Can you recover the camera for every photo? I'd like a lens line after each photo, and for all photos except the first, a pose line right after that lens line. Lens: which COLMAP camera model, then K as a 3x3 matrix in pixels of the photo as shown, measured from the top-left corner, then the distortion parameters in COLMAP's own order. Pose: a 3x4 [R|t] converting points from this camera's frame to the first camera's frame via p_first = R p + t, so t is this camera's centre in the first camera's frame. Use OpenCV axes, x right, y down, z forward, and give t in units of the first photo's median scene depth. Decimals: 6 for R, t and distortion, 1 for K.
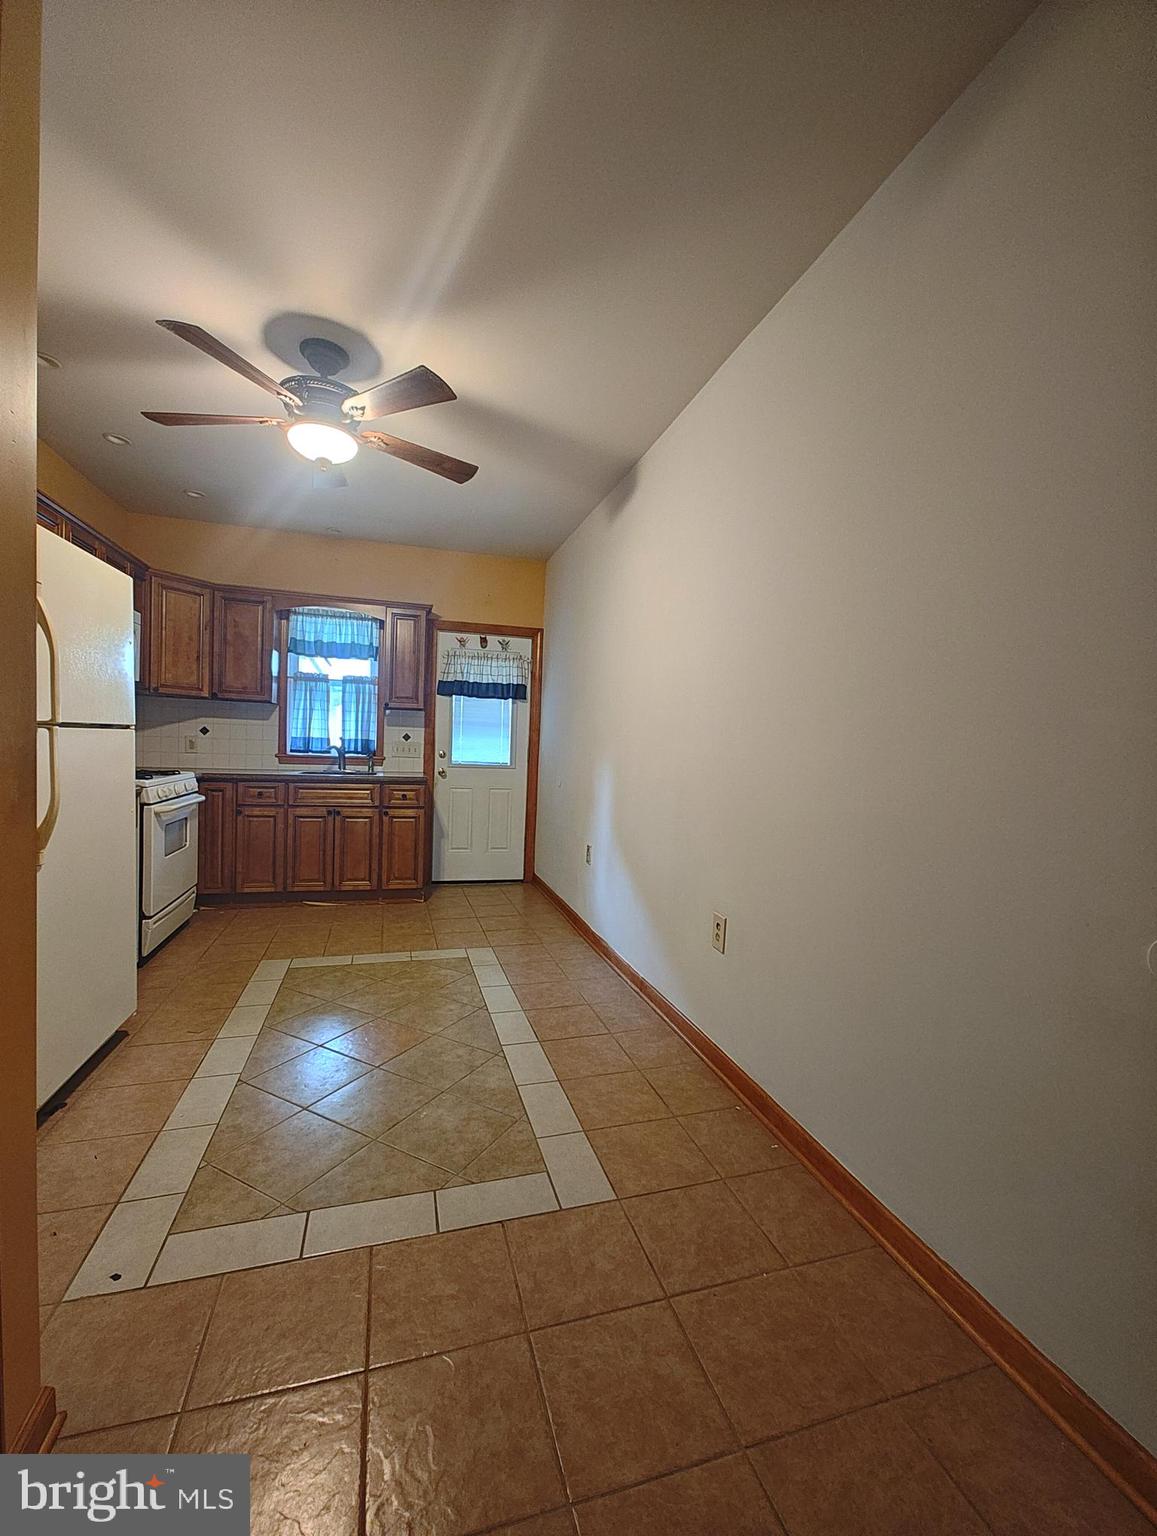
lens RADIAL K [[635.6, 0, 578.5], [0, 635.6, 769.8], [0, 0, 1]] dist [0.005917, 0.000226]
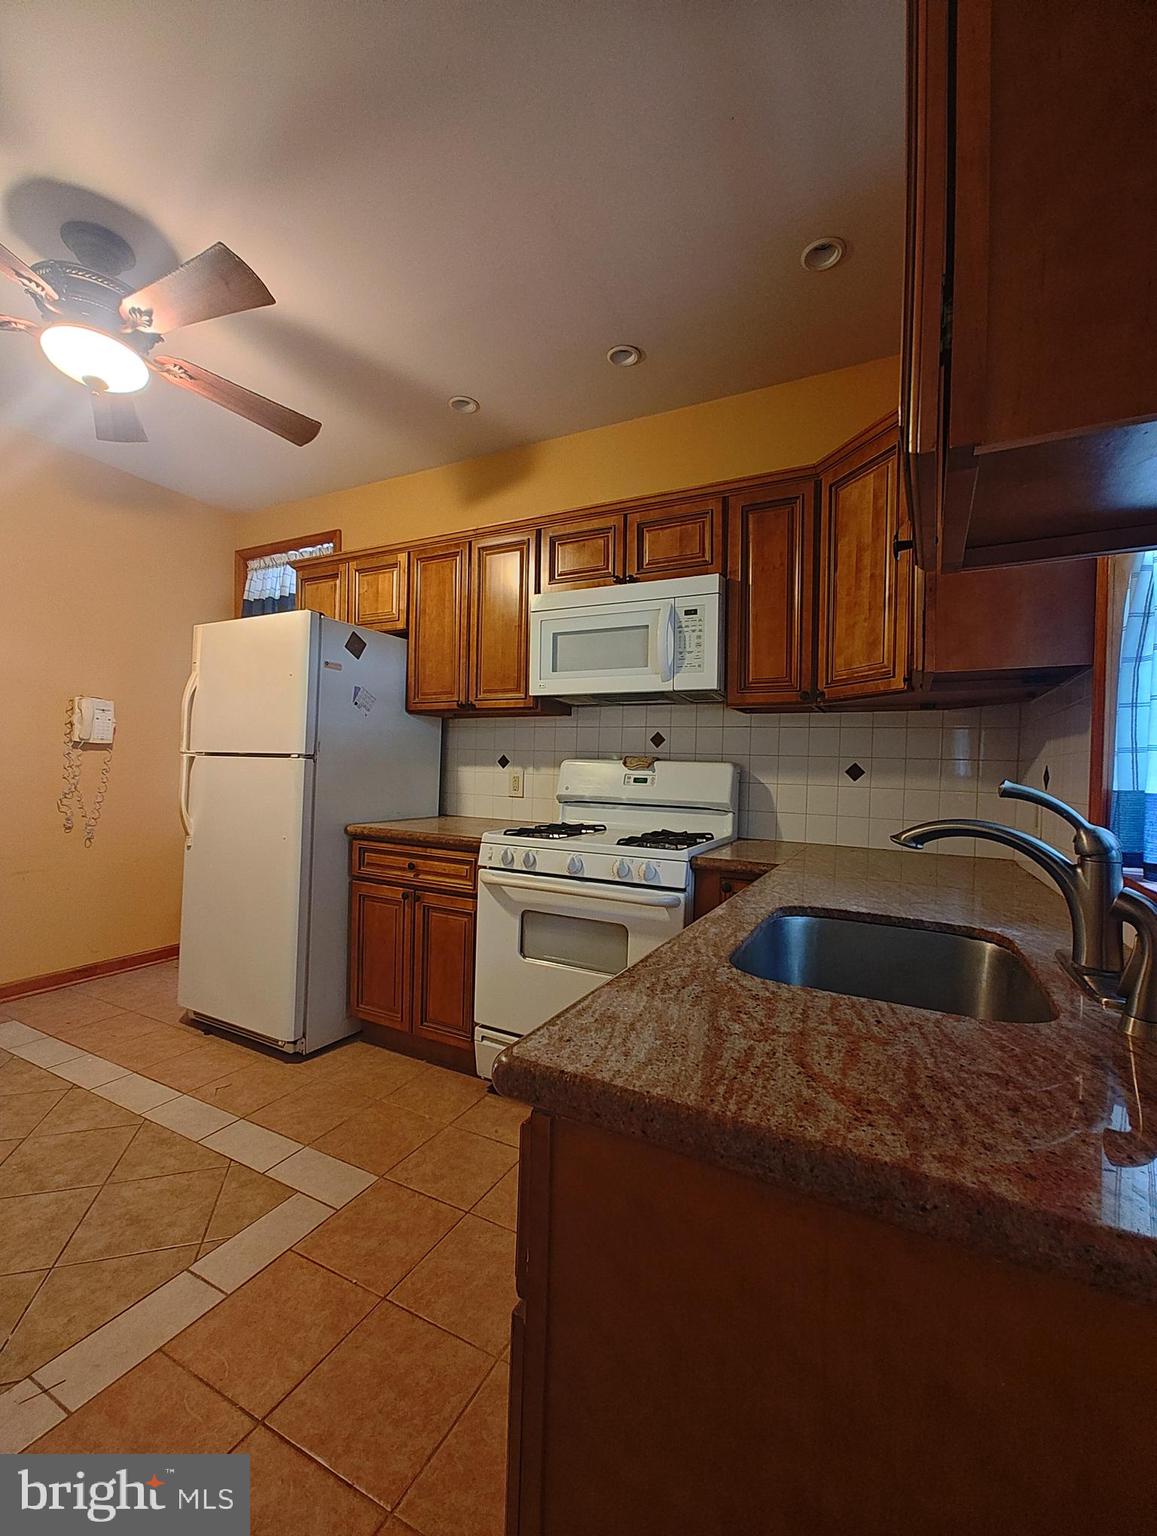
lens RADIAL K [[635.6, 0, 578.1], [0, 635.6, 775.8], [0, 0, 1]] dist [0.005917, 0.000226]
pose [[-0.684352, -0.041836, -0.727951, -0.150833], [-0.085074, 0.996115, 0.022732, -0.053369], [0.724172, 0.077486, -0.685252, 1.098260]]
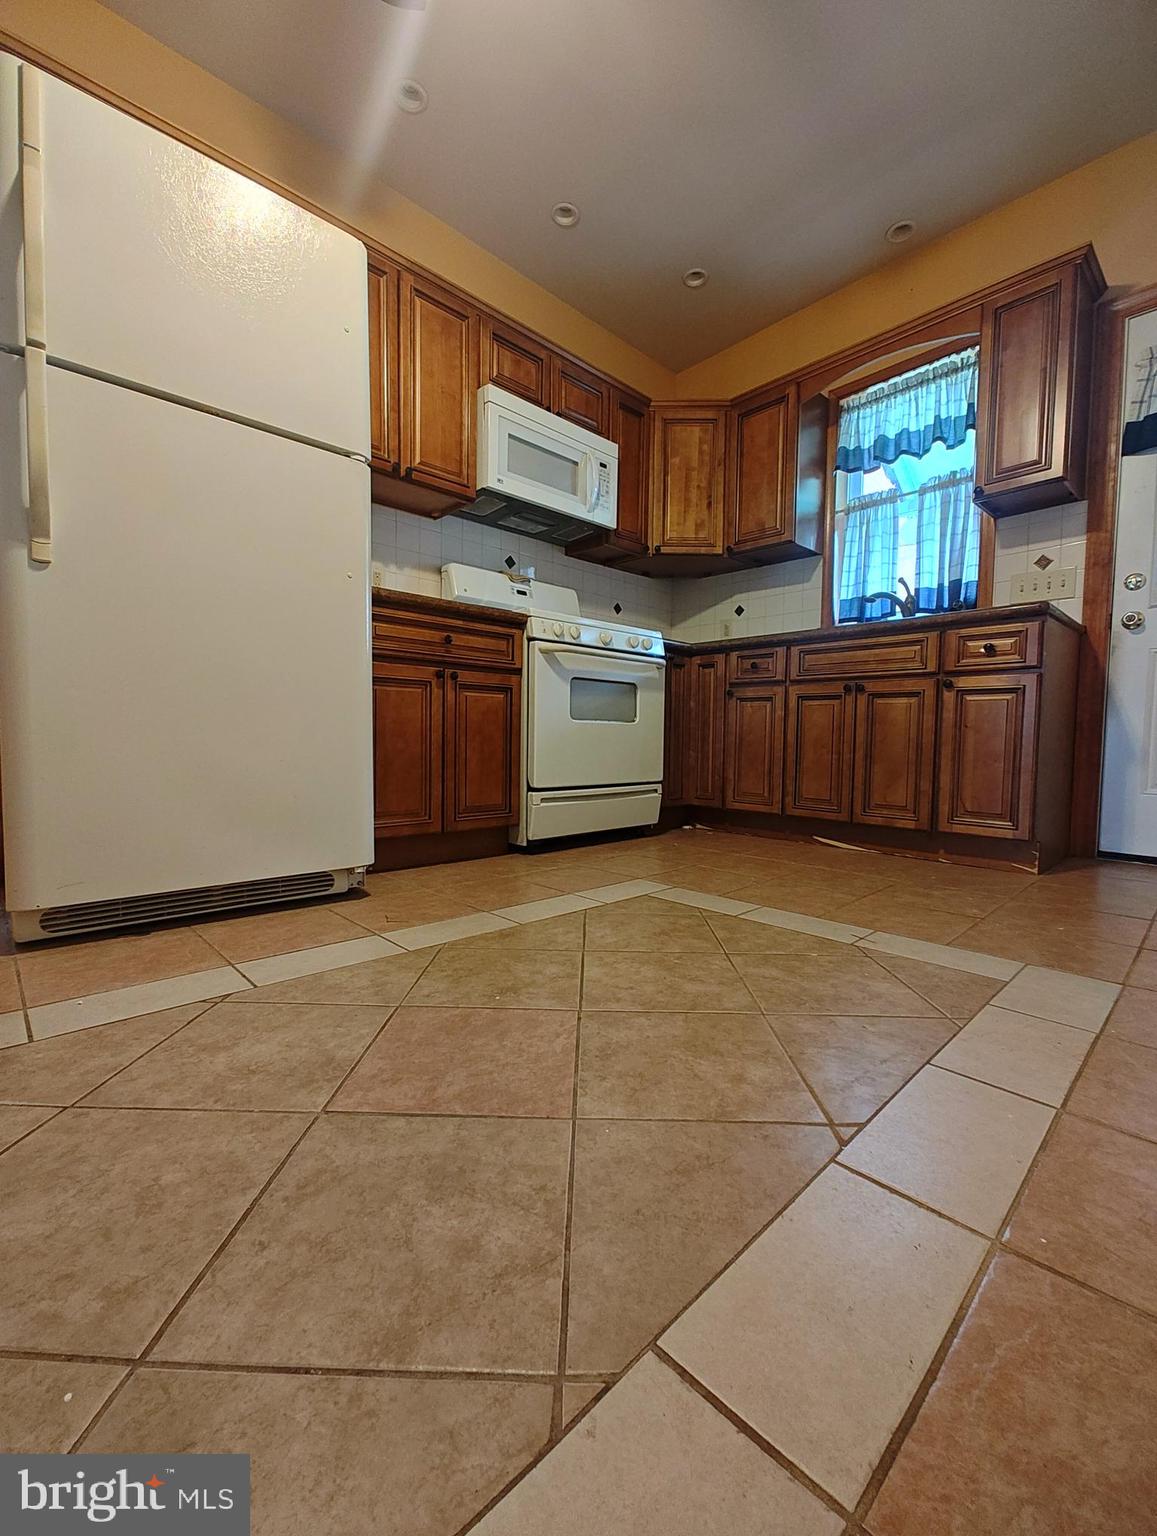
lens RADIAL K [[635.6, 0, 579.6], [0, 635.6, 762.0], [0, 0, 1]] dist [0.005917, 0.000226]
pose [[0.458021, 0.005709, -0.888923, 0.019932], [-0.035225, 0.999311, -0.011732, 0.145508], [0.888243, 0.036686, 0.457906, 0.491708]]
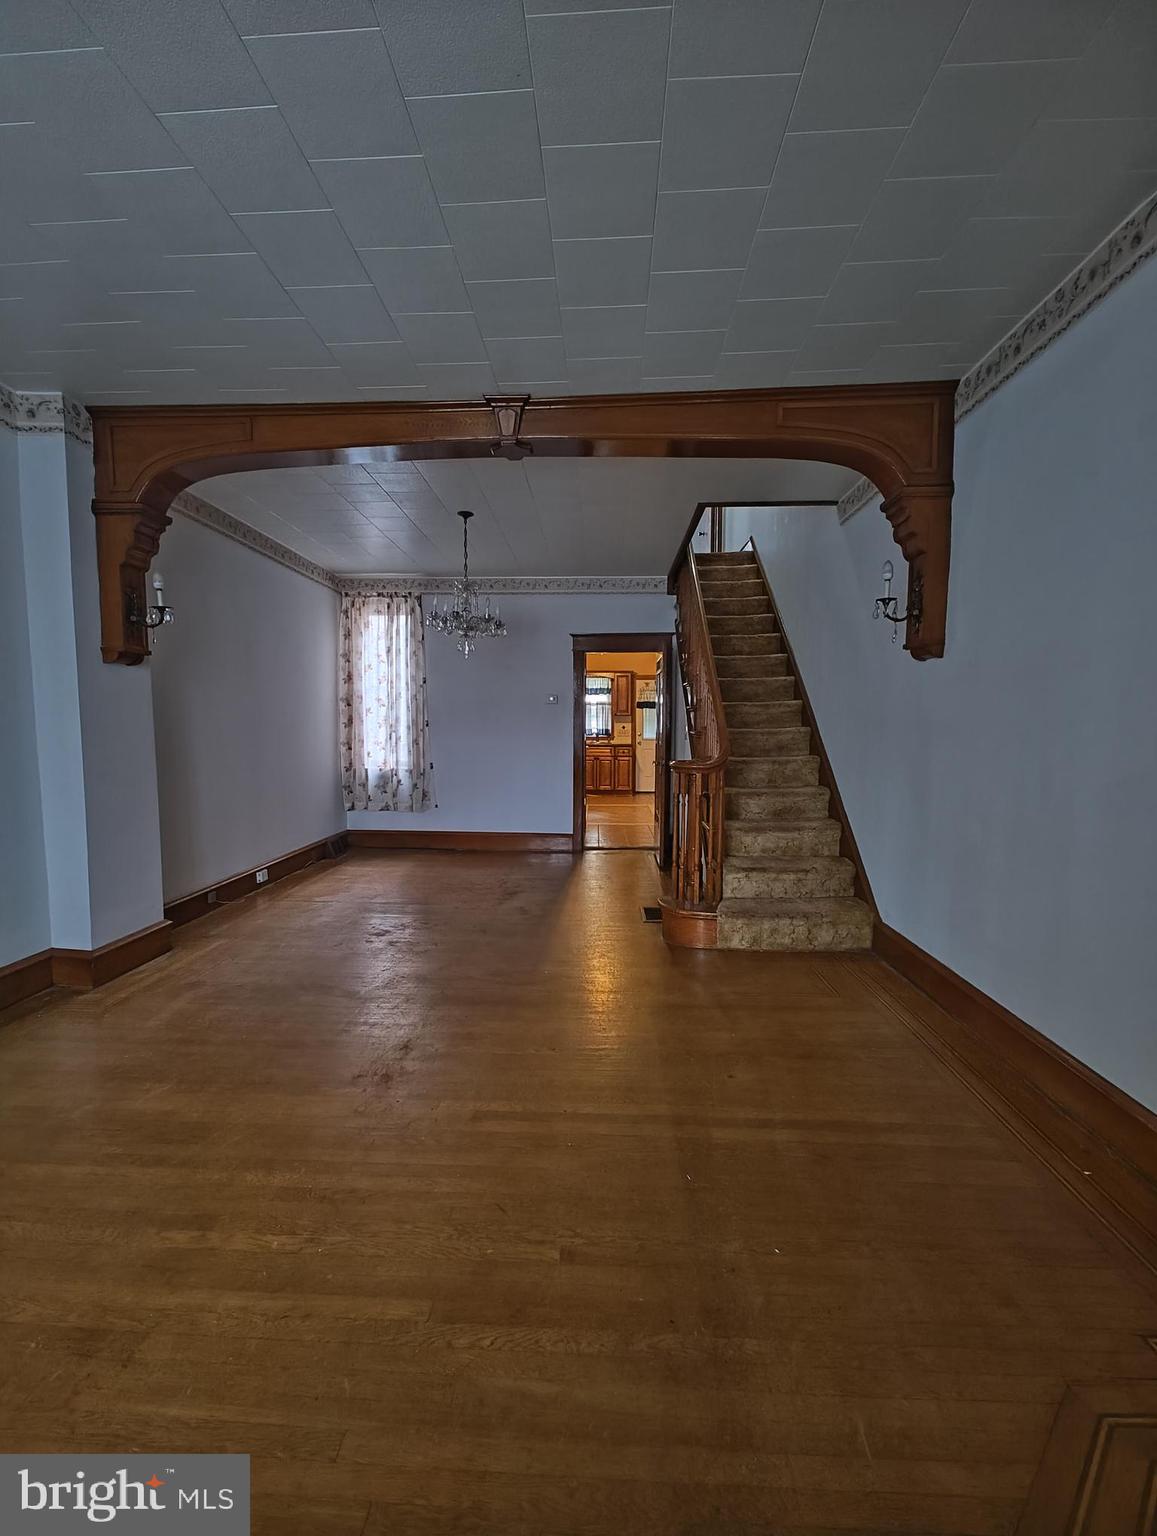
lens RADIAL K [[635.6, 0, 572.6], [0, 635.6, 766.3], [0, 0, 1]] dist [0.005917, 0.000226]
pose [[0.943213, -0.018637, -0.331667, 0.344986], [0.019783, 0.999804, 0.000080, 0.093581], [0.331600, -0.006637, 0.943397, -1.347695]]
